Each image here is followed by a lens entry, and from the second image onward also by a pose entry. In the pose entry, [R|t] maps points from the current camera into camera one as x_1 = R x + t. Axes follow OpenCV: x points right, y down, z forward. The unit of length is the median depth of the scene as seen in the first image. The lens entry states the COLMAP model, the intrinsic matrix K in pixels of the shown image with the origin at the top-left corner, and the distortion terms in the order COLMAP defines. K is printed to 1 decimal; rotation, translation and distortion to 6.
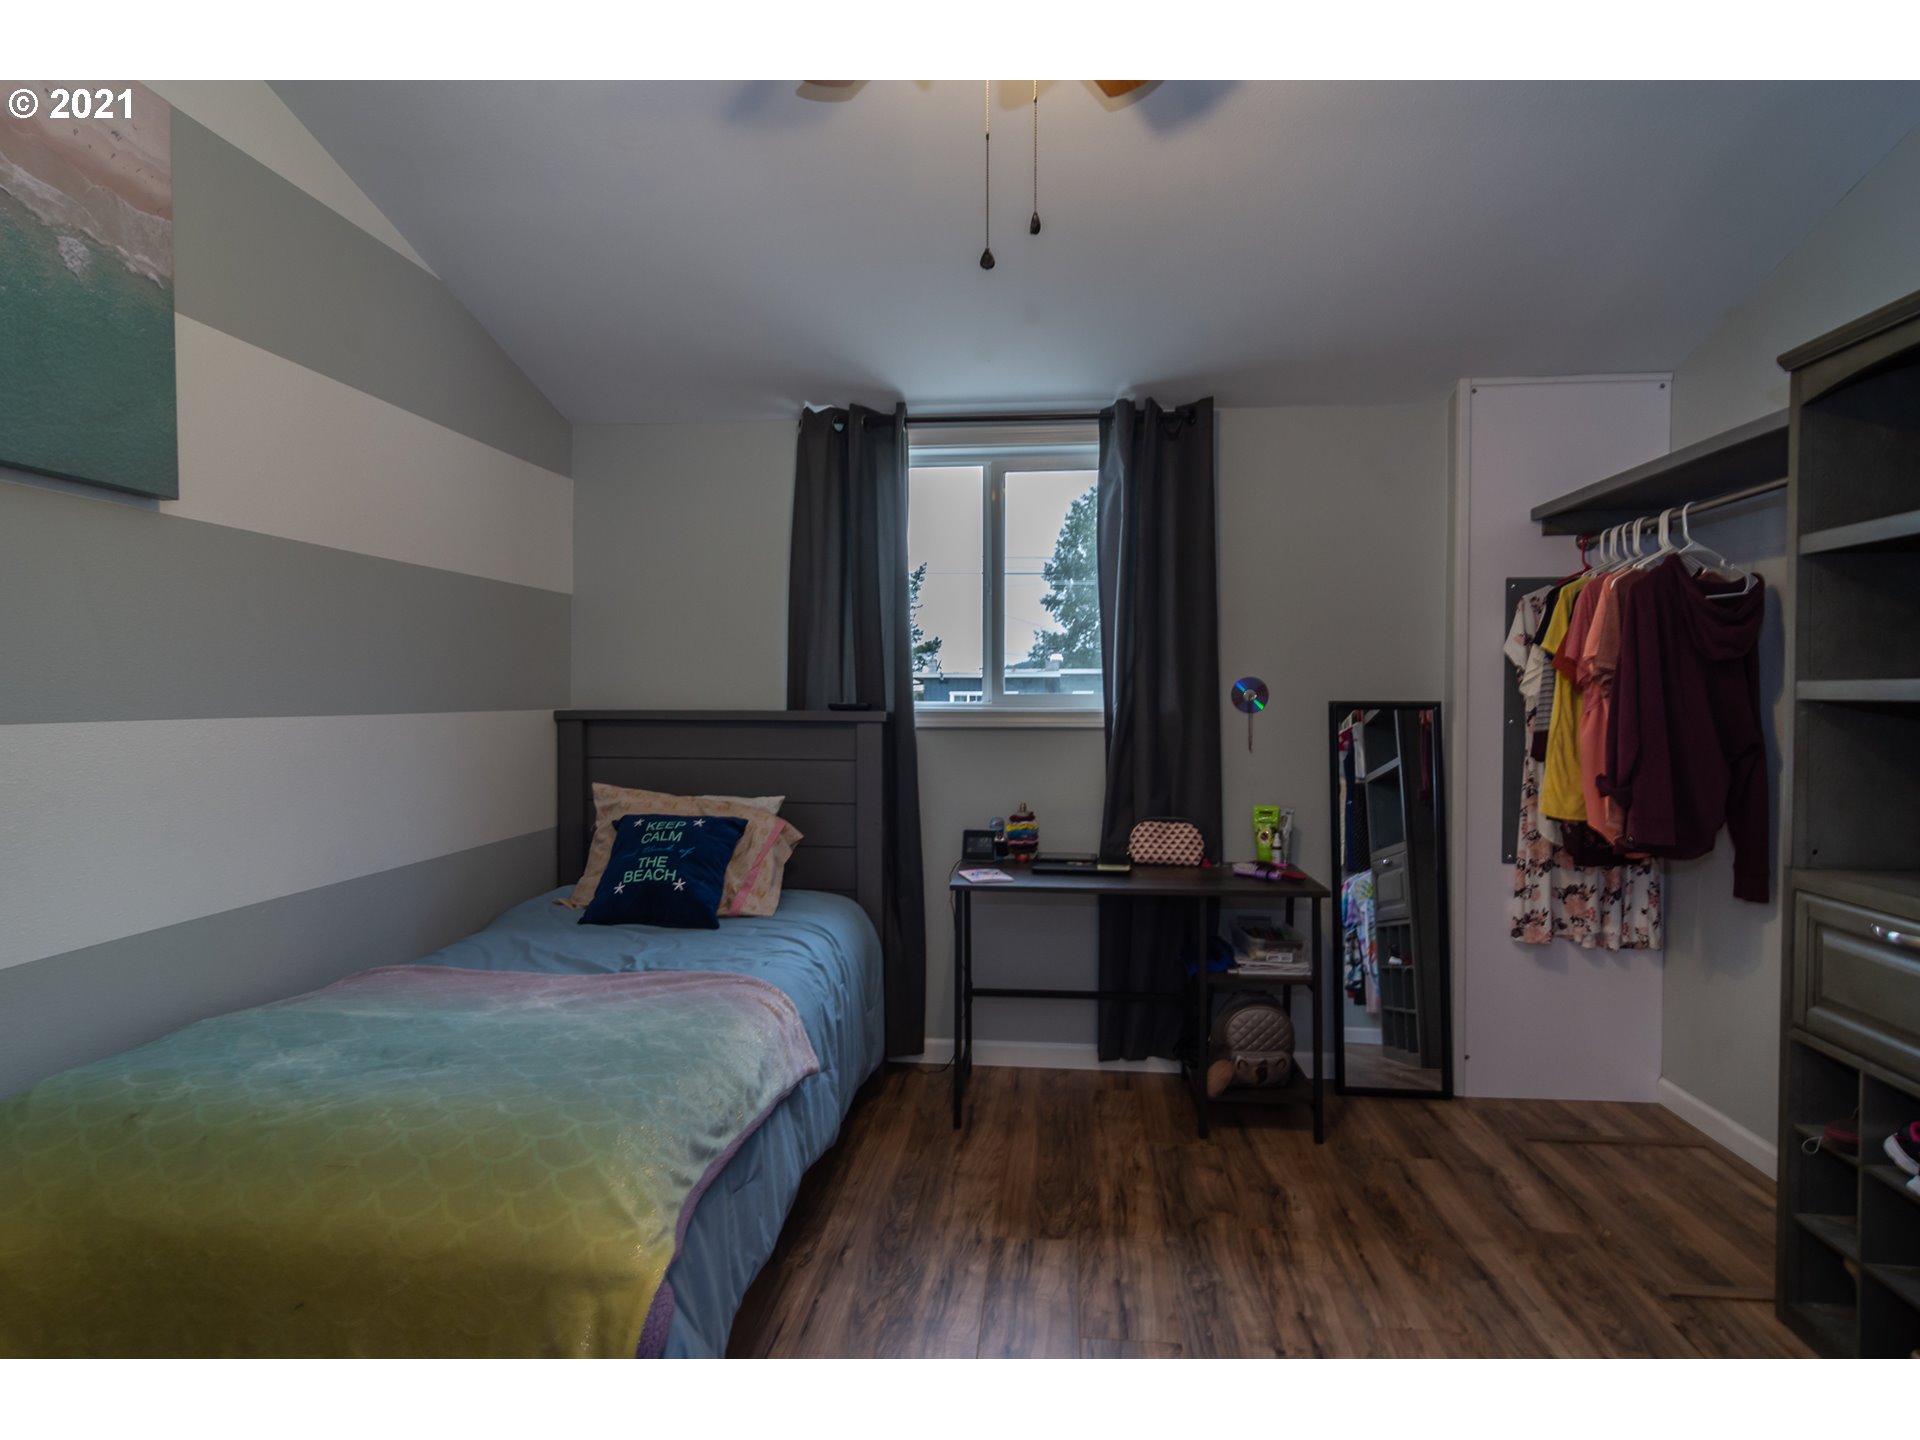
lens RADIAL K [[1038.0, 0, 964.9], [0, 1038.0, 718.1], [0, 0, 1]] dist [0.000853, 0.000692]
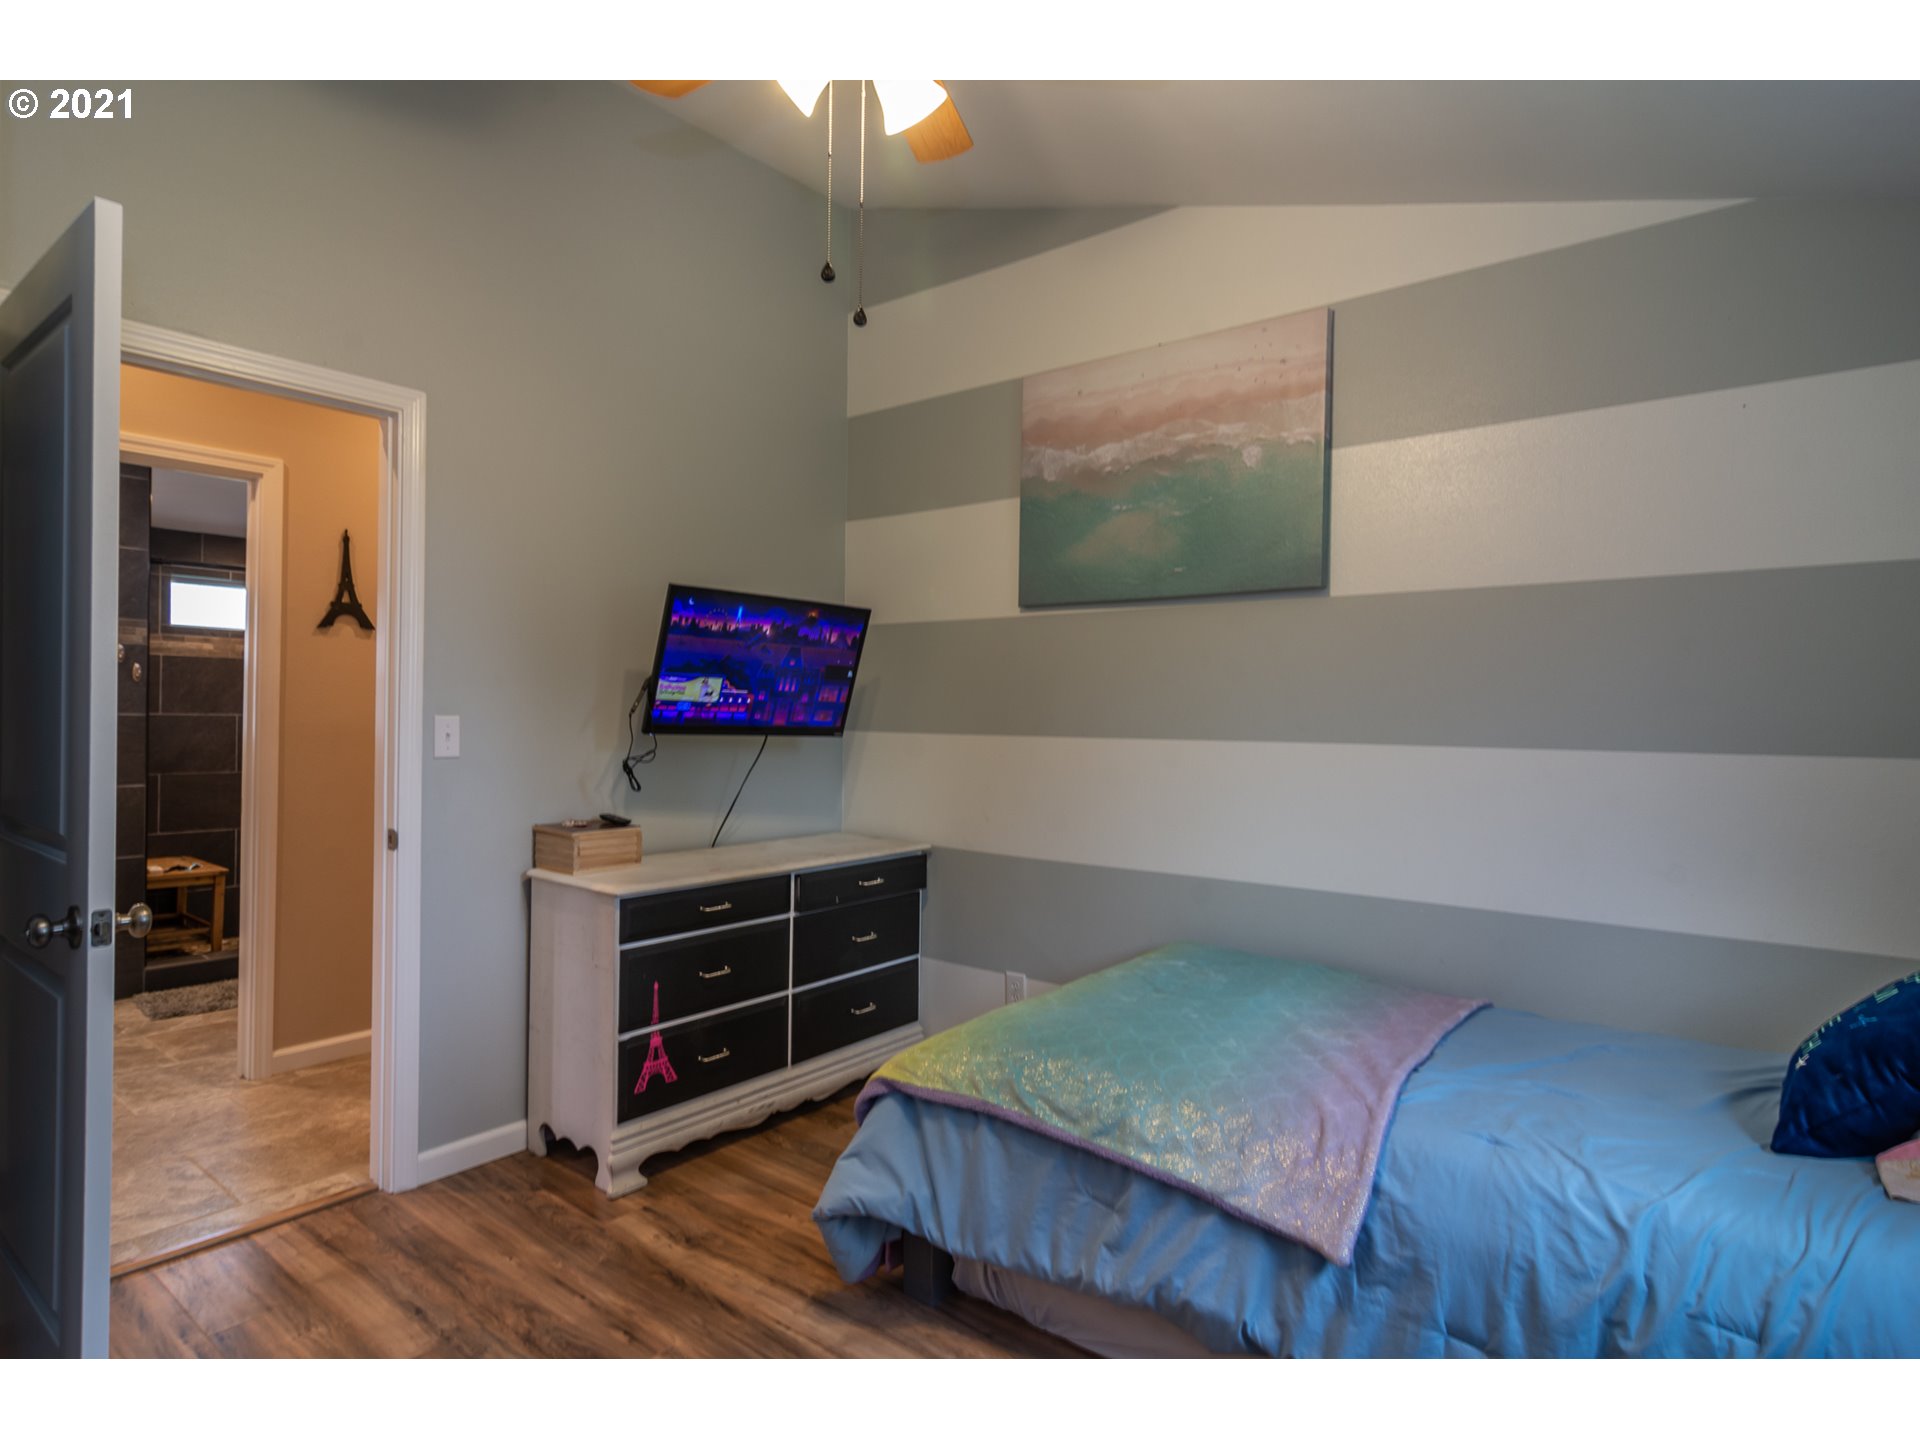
lens RADIAL K [[1038.0, 0, 966.0], [0, 1038.0, 715.6], [0, 0, 1]] dist [0.000853, 0.000692]
pose [[-0.542566, -0.009099, -0.839964, 0.745096], [-0.029053, 0.999546, 0.007939, -0.038549], [0.839511, 0.028711, -0.542584, 1.507954]]
